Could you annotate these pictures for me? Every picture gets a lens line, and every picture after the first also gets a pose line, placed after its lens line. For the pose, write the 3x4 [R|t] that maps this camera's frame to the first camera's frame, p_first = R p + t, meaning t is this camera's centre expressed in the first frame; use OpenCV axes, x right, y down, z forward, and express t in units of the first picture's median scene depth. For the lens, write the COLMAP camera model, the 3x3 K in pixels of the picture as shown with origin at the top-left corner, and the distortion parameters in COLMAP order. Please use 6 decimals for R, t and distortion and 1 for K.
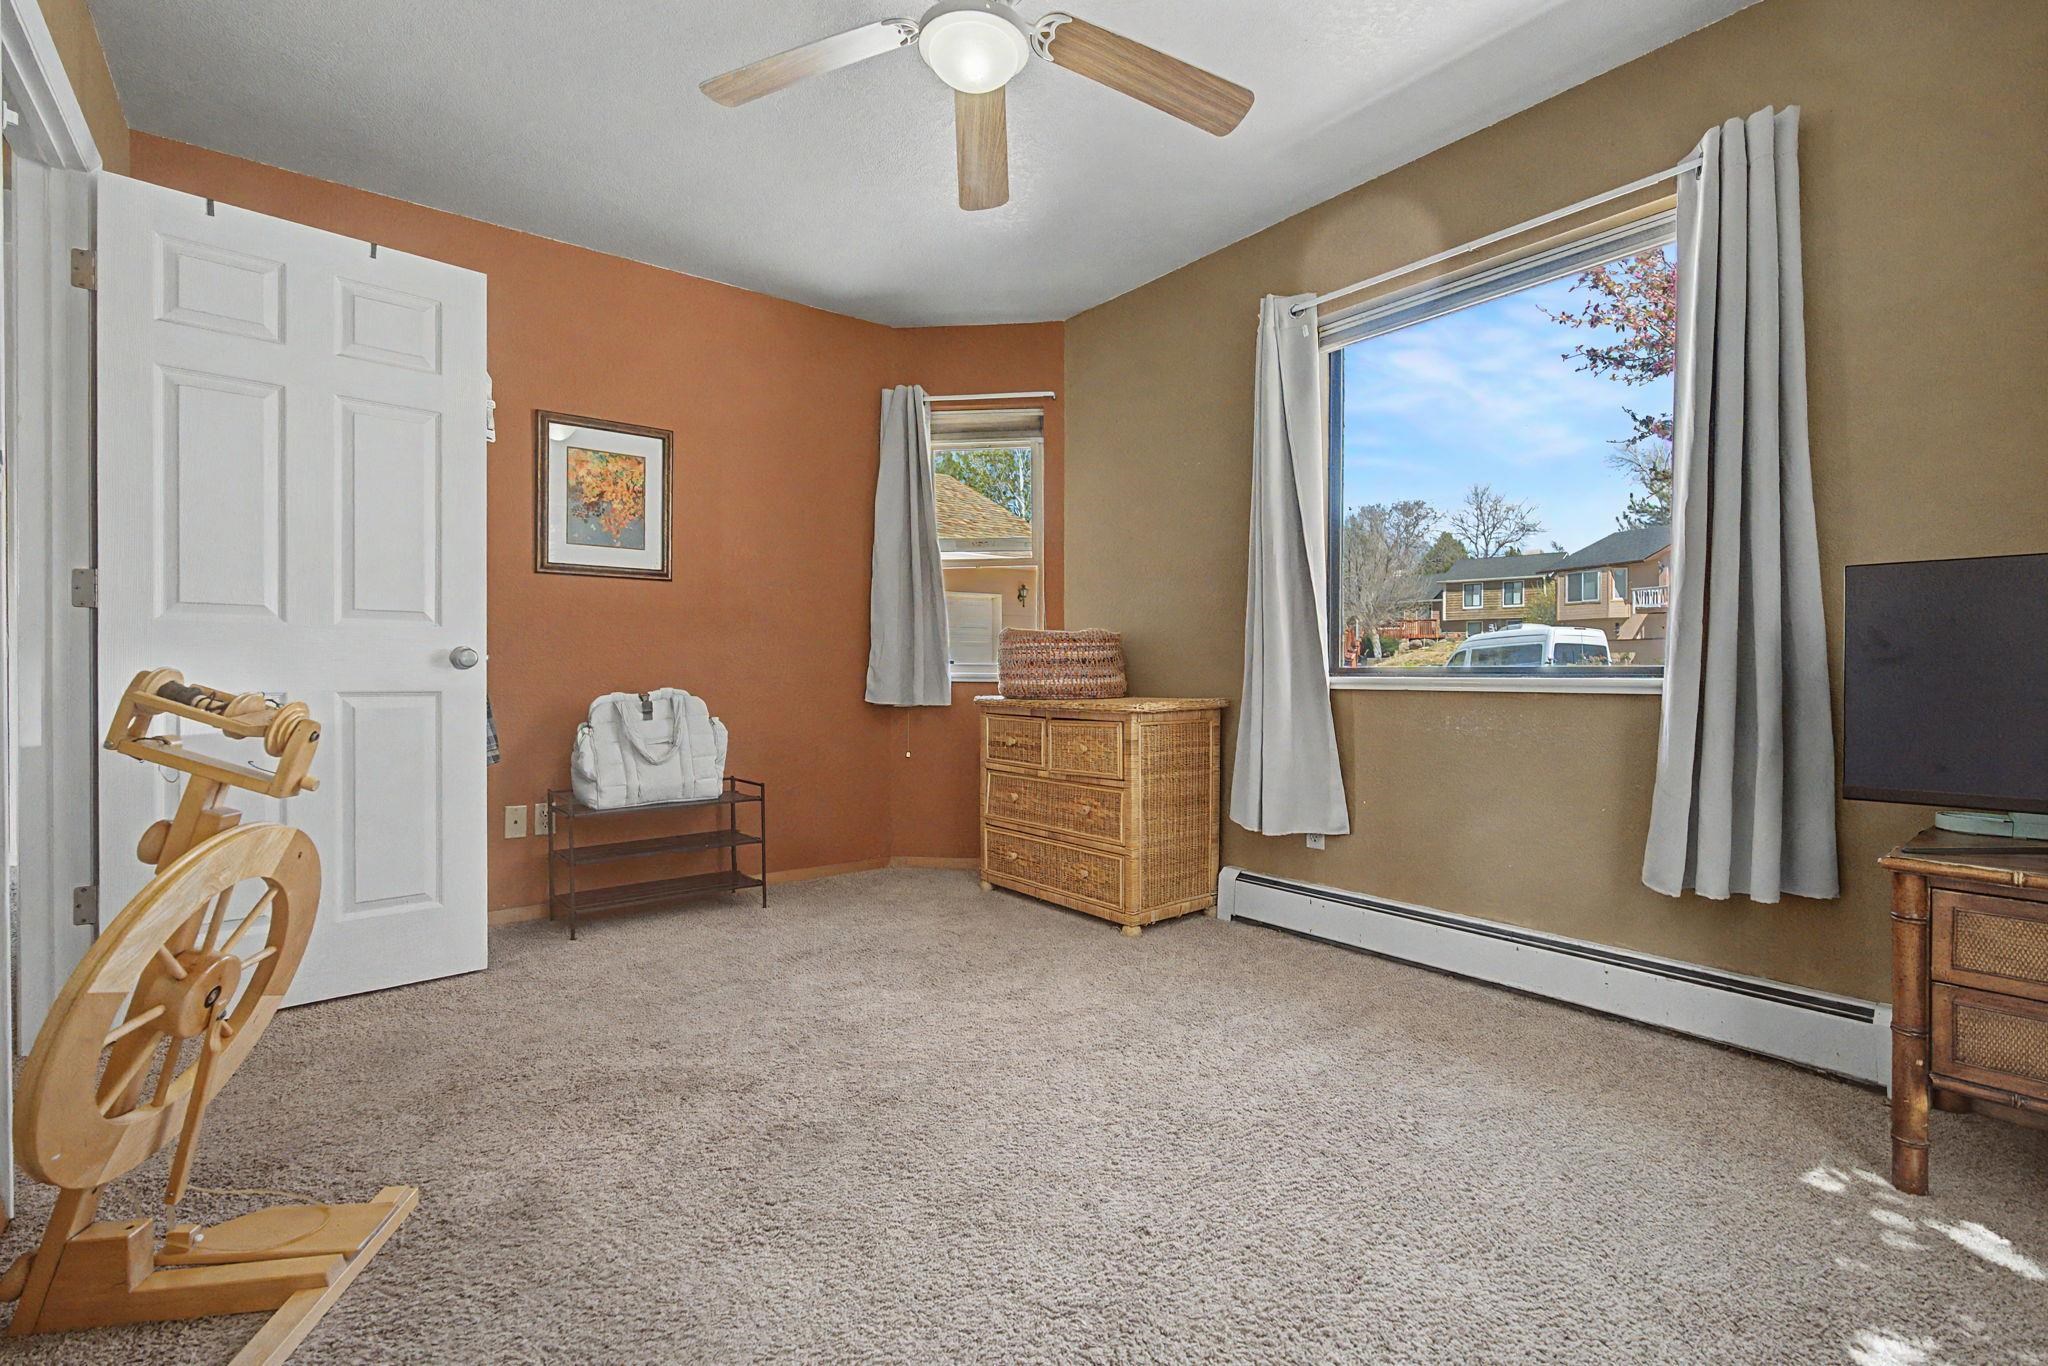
lens RADIAL K [[939.7, 0, 1027.5], [0, 939.7, 671.3], [0, 0, 1]] dist [-0.011554, 0.003254]
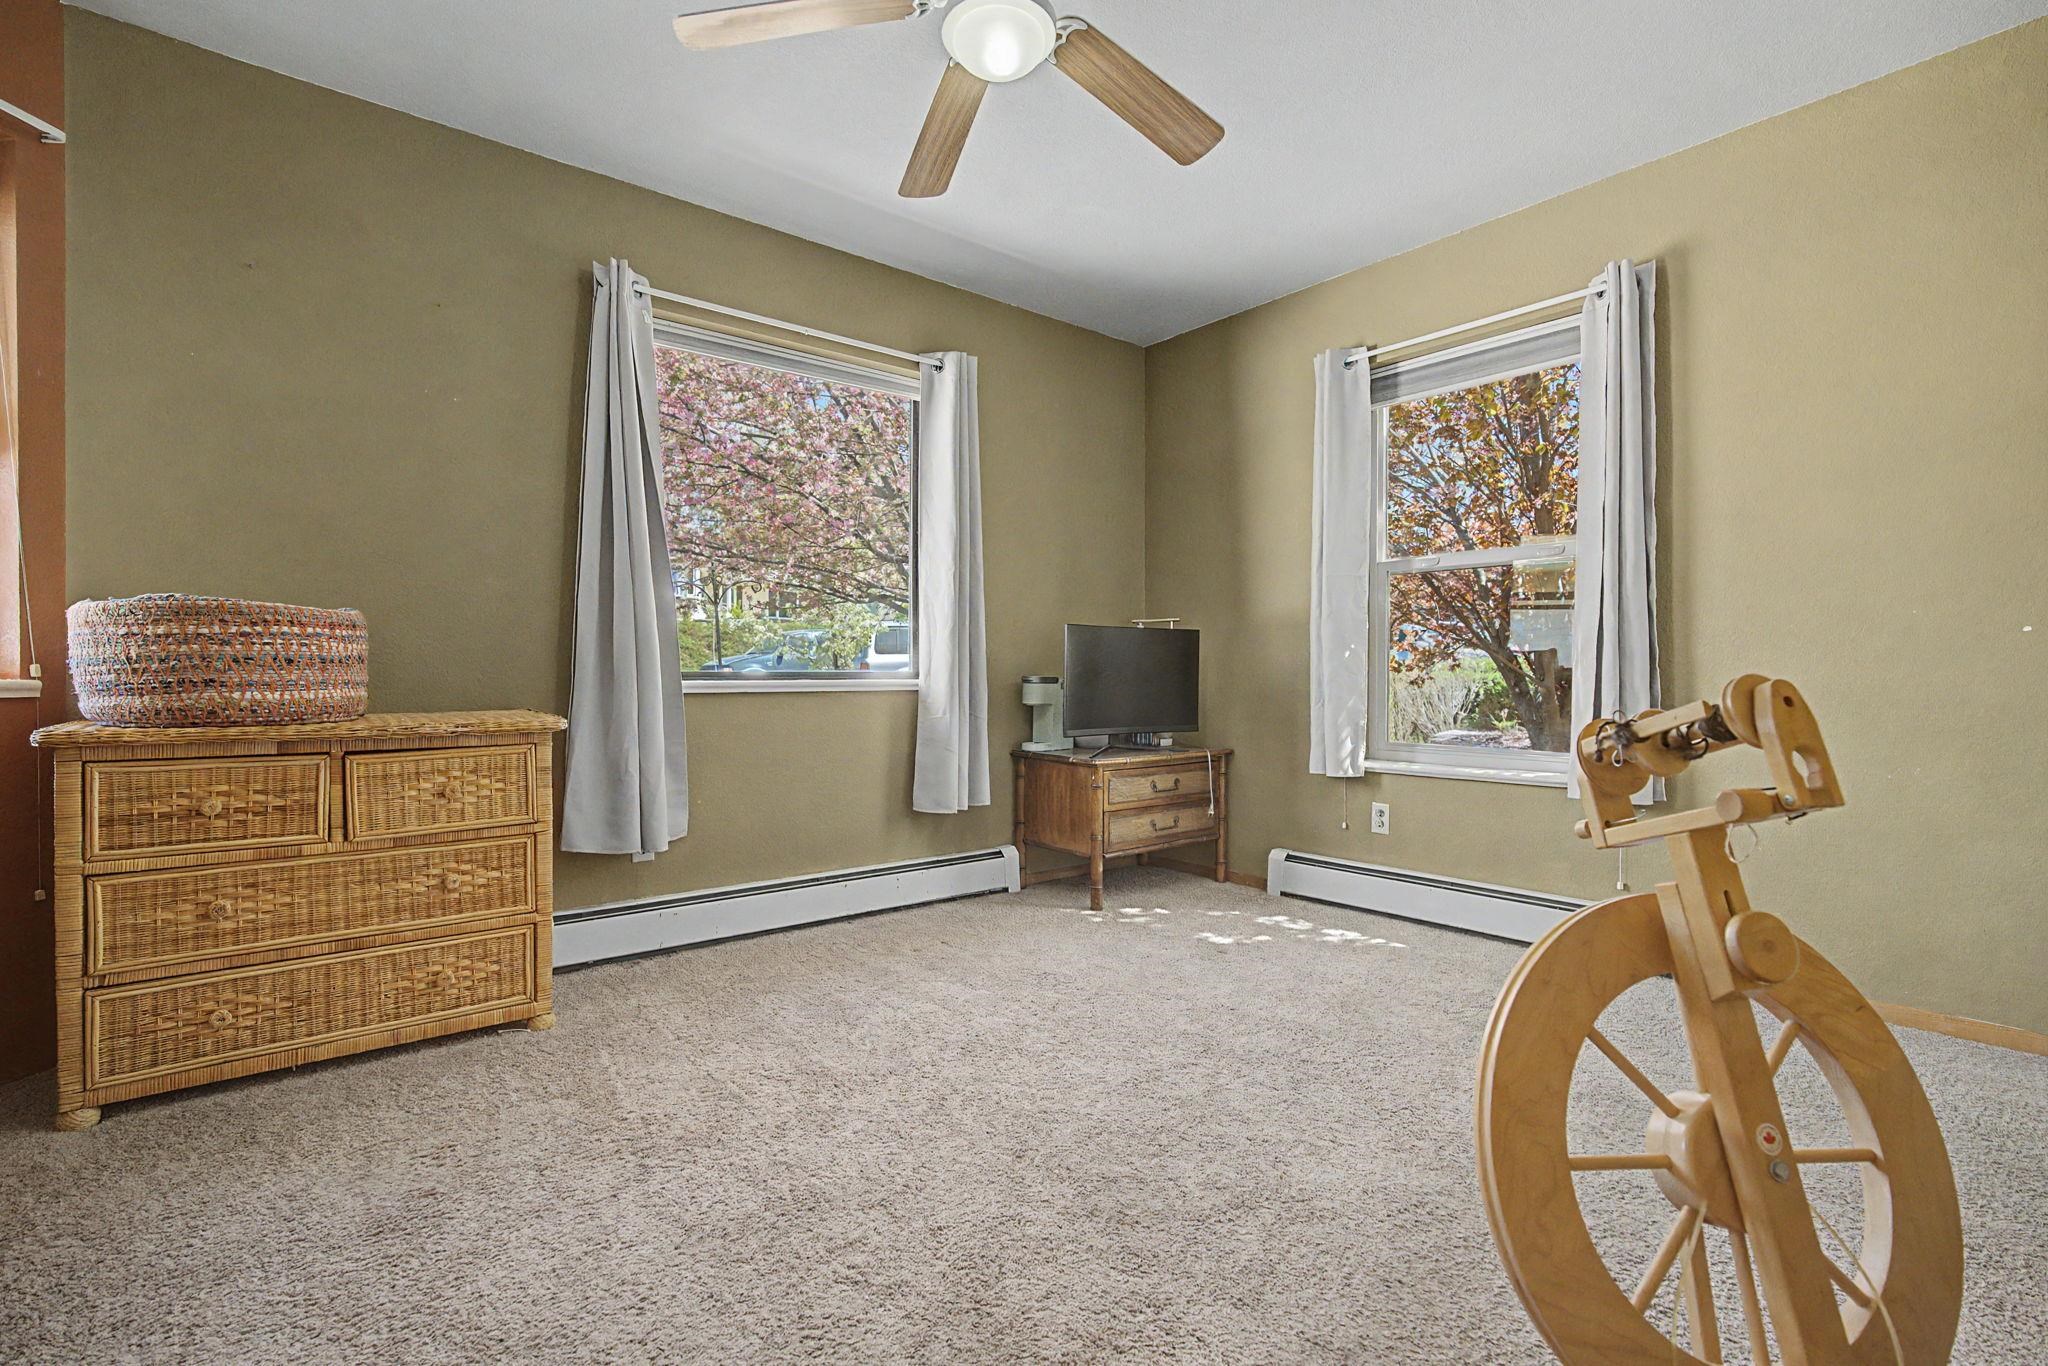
lens RADIAL K [[939.7, 0, 1024.4], [0, 939.7, 673.2], [0, 0, 1]] dist [-0.011554, 0.003254]
pose [[-0.028576, -0.002523, 0.999588, -0.606032], [-0.002447, 0.999994, 0.002454, -0.004163], [-0.999589, -0.002376, -0.028582, 0.596014]]
